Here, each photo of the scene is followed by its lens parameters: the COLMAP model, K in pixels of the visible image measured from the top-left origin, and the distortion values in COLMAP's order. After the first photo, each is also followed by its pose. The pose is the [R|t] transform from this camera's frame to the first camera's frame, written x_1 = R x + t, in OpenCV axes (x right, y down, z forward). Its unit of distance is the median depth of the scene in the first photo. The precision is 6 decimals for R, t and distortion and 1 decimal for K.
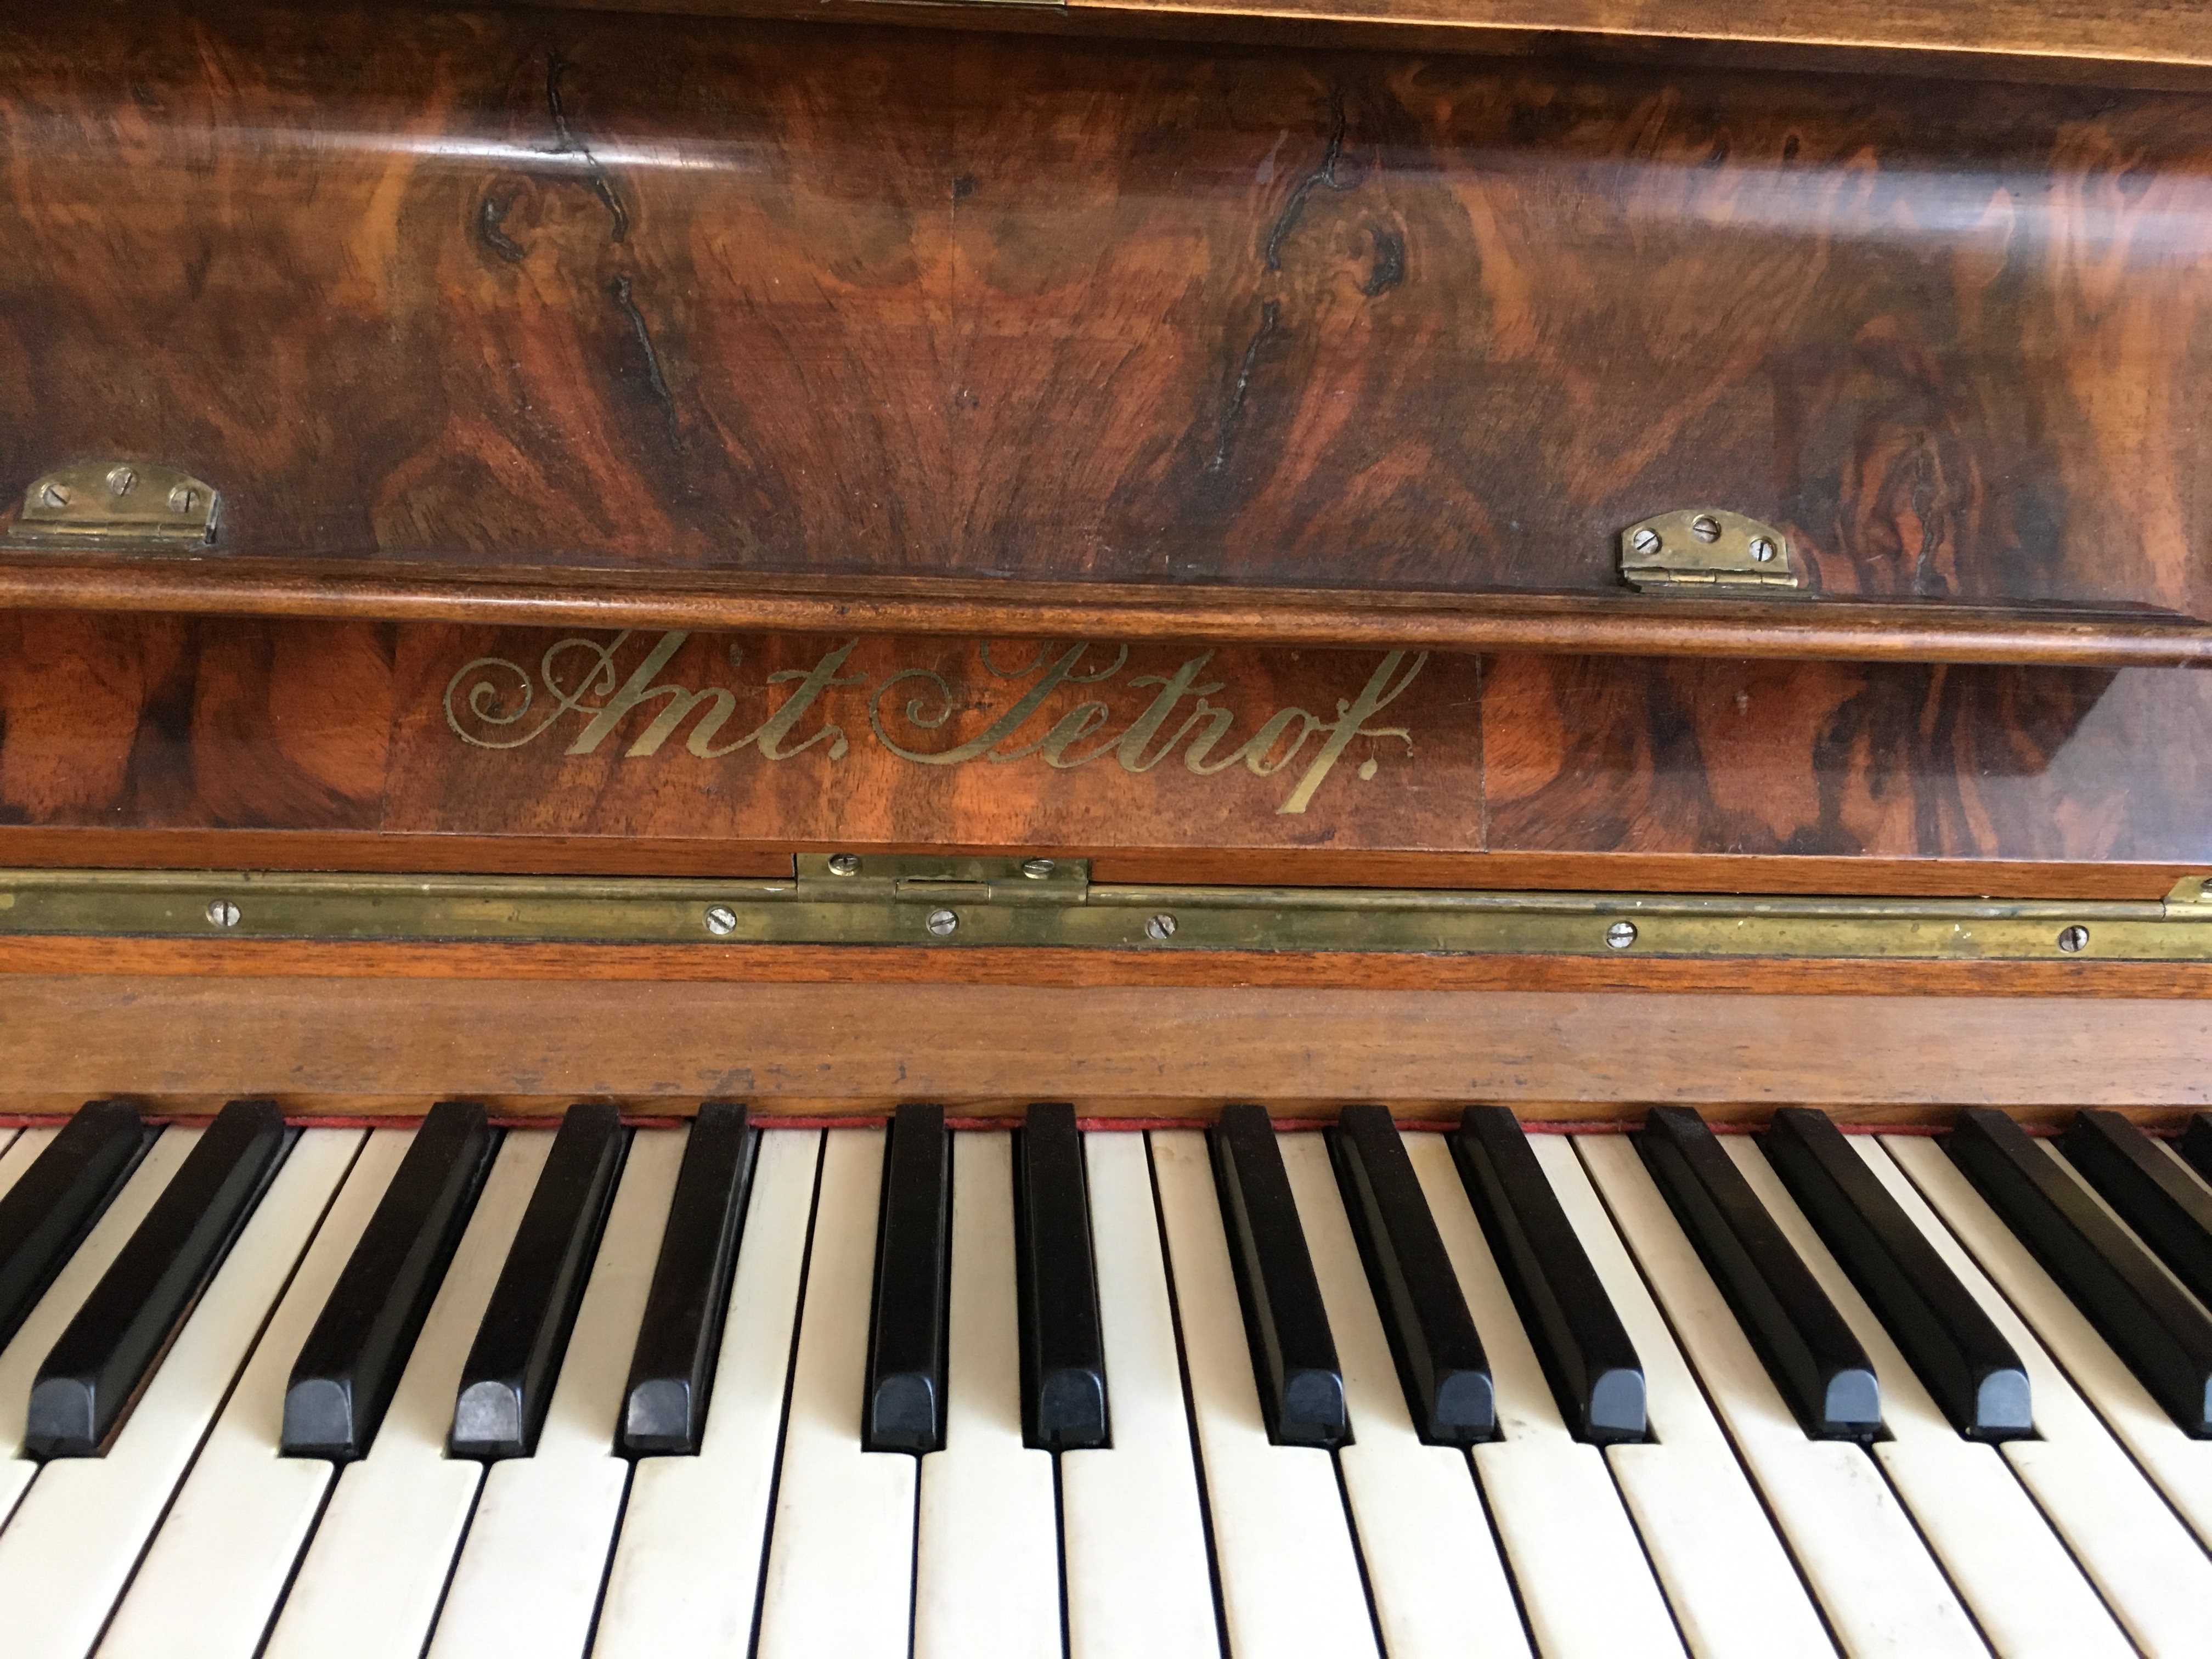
lens RADIAL K [[1845.4, 0, 1110.5], [0, 1845.4, 834.4], [0, 0, 1]] dist [0.029724, -0.000769]
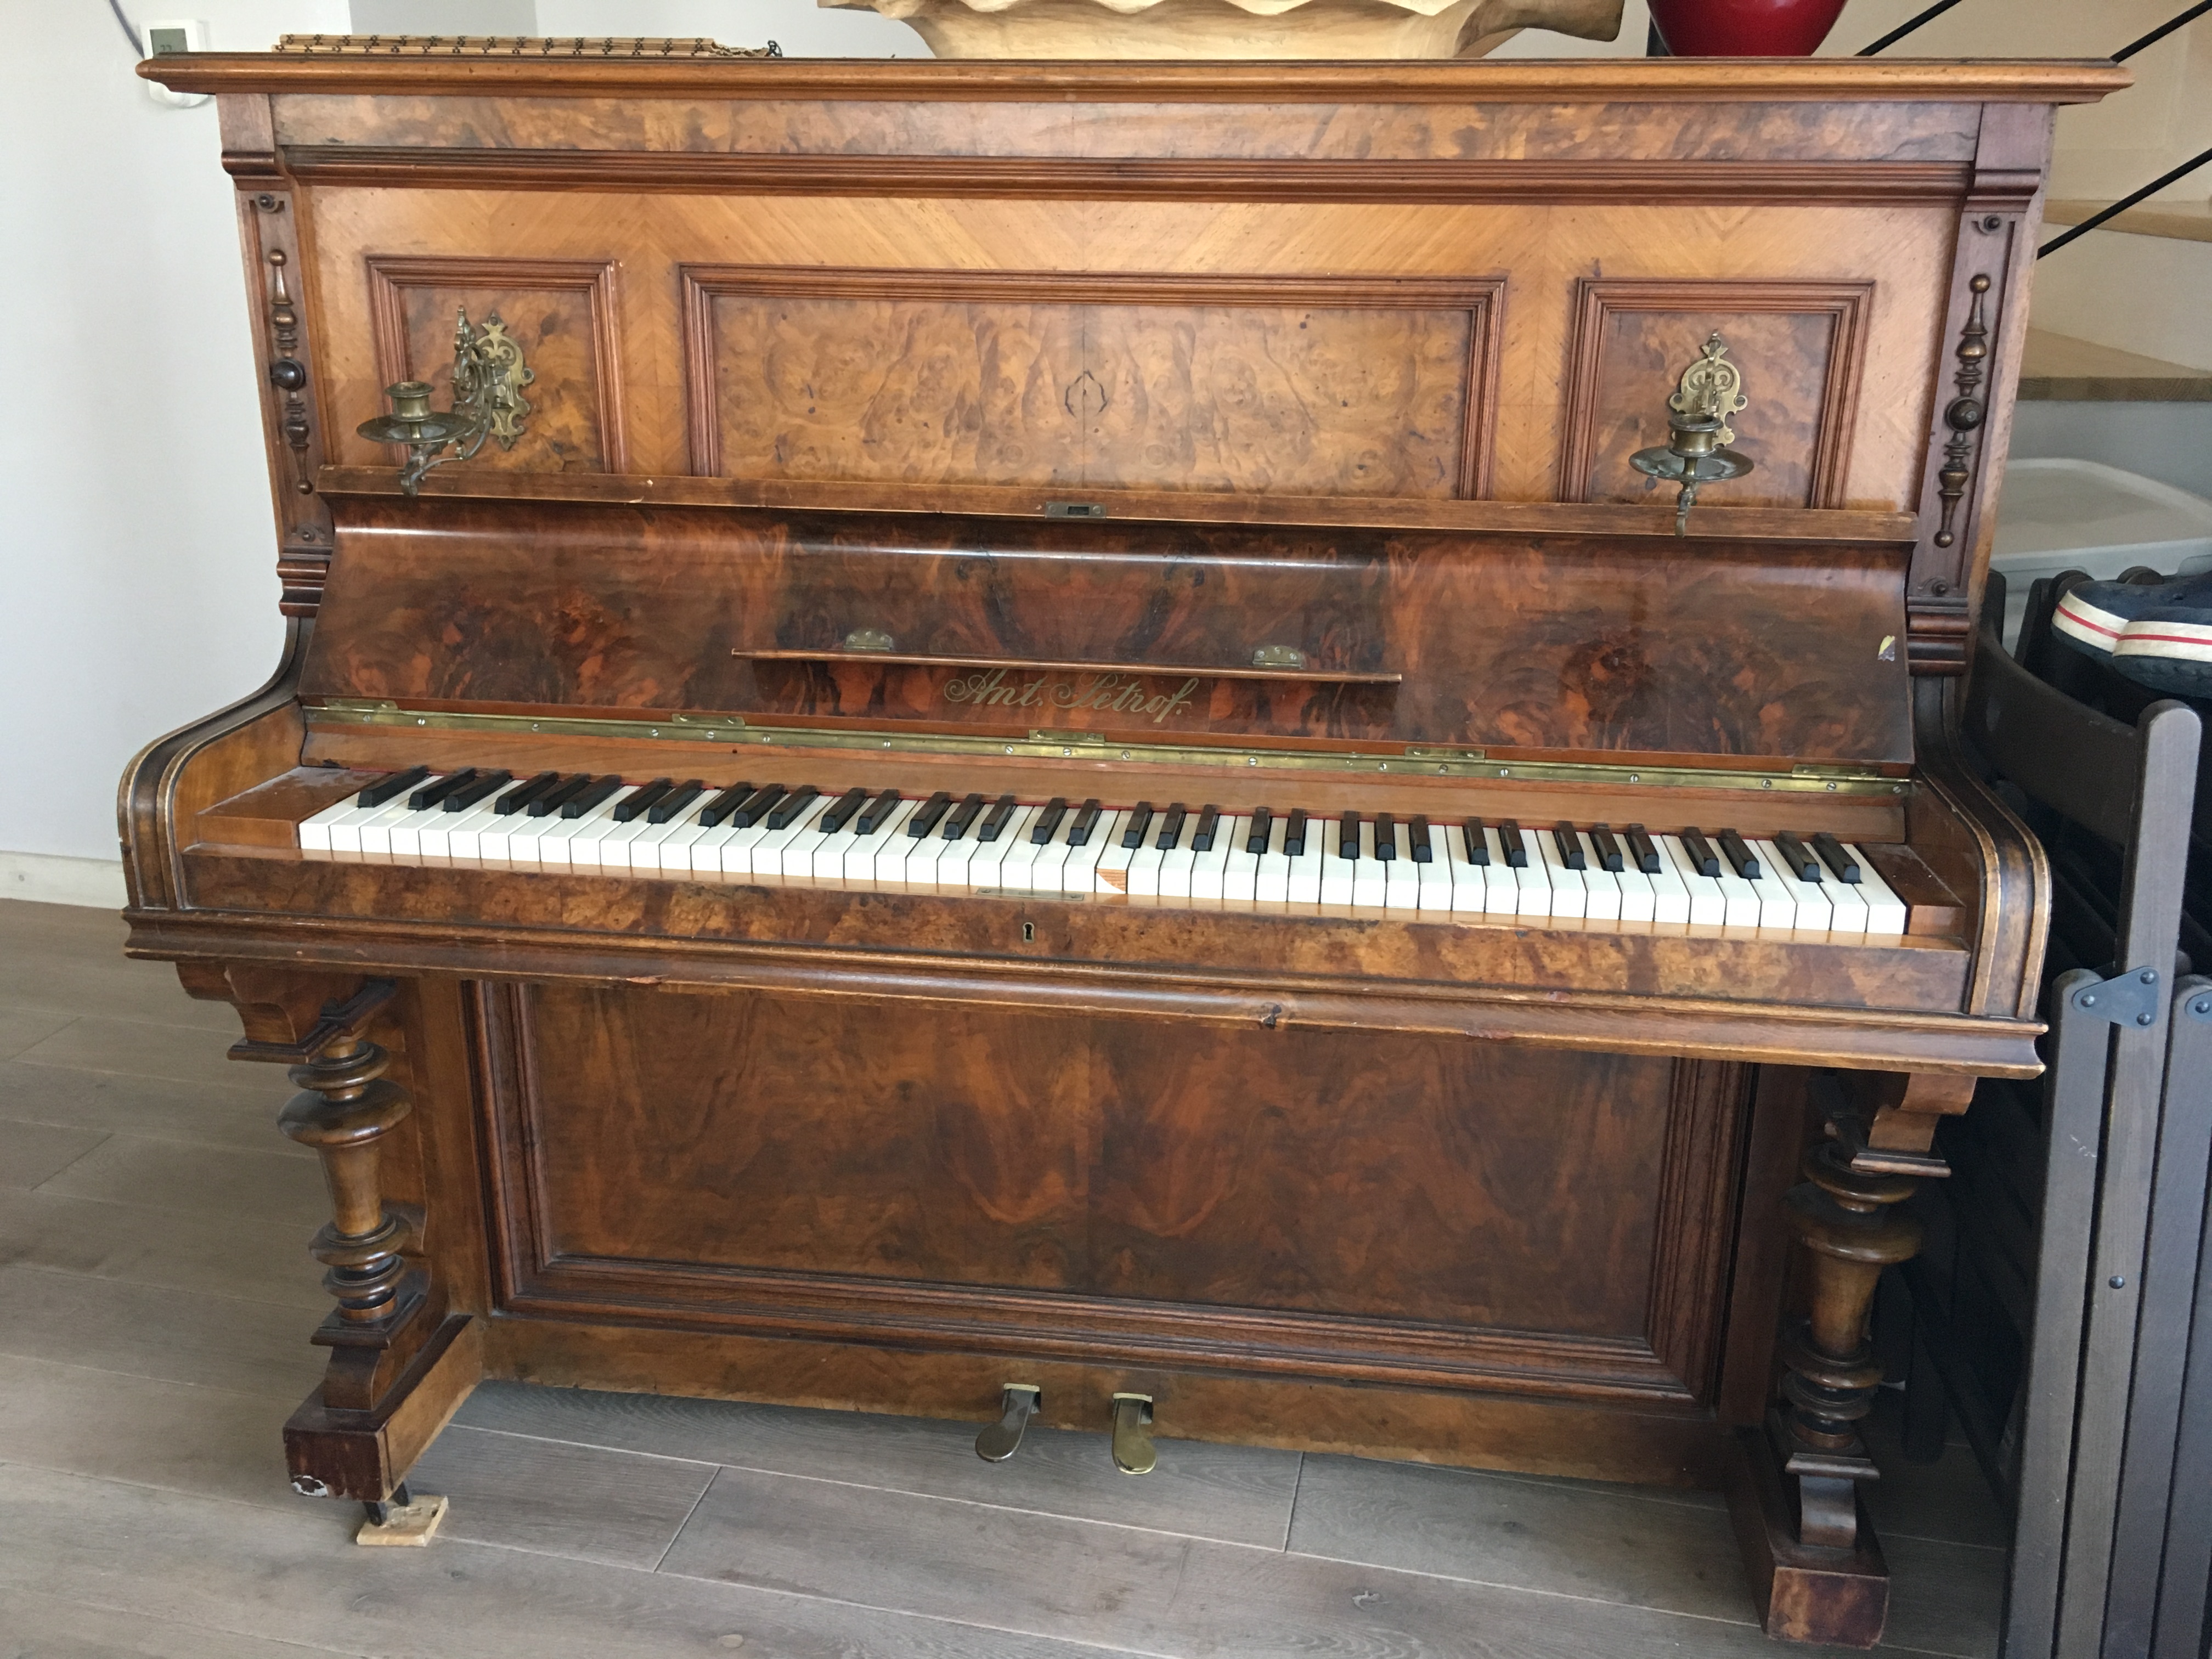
lens RADIAL K [[1845.4, 0, 1103.1], [0, 1845.4, 828.9], [0, 0, 1]] dist [0.029724, -0.000769]
pose [[0.981851, 0.025212, -0.187971, 0.692024], [-0.047410, 0.992285, -0.114551, 0.630992], [0.183633, 0.121384, 0.975472, -2.630694]]
